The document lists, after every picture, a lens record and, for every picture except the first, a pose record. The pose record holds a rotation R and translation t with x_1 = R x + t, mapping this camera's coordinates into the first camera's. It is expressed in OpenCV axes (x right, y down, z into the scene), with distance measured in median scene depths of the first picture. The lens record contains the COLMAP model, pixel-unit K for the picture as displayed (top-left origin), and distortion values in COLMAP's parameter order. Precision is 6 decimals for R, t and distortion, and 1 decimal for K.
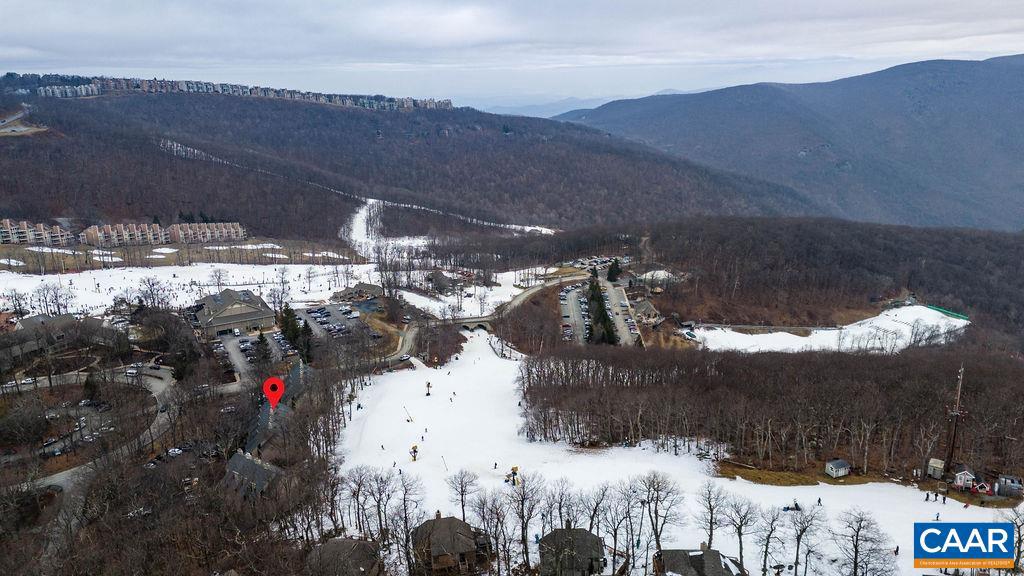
lens RADIAL K [[742.5, 0, 513.9], [0, 742.5, 288.9], [0, 0, 1]] dist [0.039637, -0.034908]
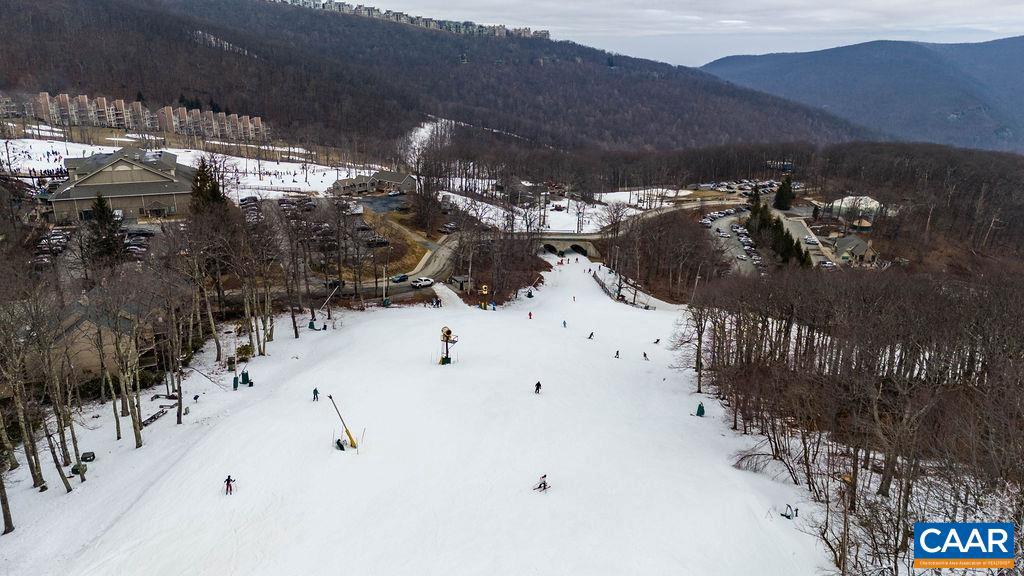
lens RADIAL K [[742.5, 0, 512.3], [0, 742.5, 286.7], [0, 0, 1]] dist [0.039637, -0.034908]
pose [[0.991294, 0.065814, -0.114037, -0.021040], [-0.061732, 0.997332, 0.038965, 0.045915], [0.116297, -0.031586, 0.992712, 0.332671]]
